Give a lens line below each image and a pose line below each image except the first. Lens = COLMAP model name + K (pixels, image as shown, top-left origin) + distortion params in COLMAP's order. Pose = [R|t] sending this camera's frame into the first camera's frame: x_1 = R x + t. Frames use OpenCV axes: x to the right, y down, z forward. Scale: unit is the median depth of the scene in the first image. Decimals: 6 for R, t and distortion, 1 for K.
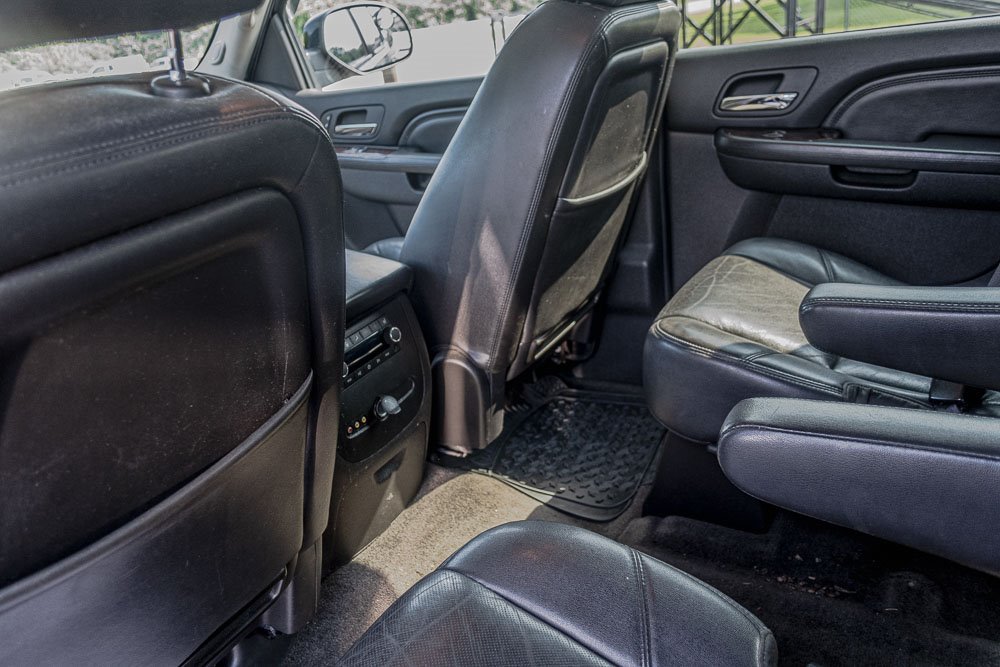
lens RADIAL K [[758.3, 0, 494.0], [0, 758.3, 335.3], [0, 0, 1]] dist [-0.007247, 0.009341]
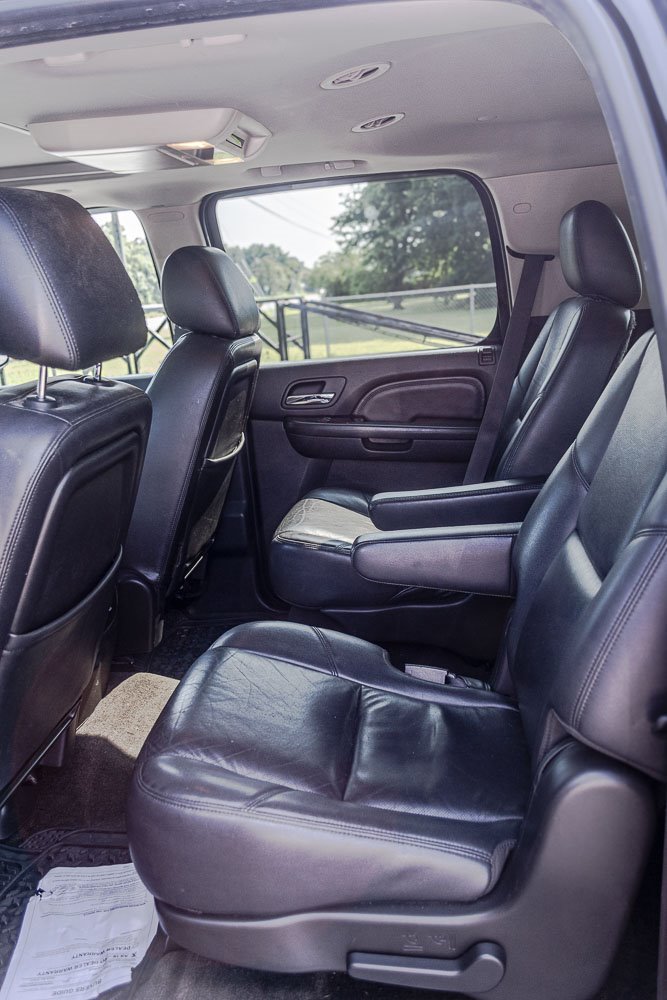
lens RADIAL K [[820.6, 0, 335.7], [0, 820.6, 496.3], [0, 0, 1]] dist [-0.007261, -0.005284]
pose [[0.911195, -0.042841, 0.409742, -0.292811], [0.120221, 0.978939, -0.164998, 0.159606], [-0.394044, 0.199605, 0.897155, -0.450429]]
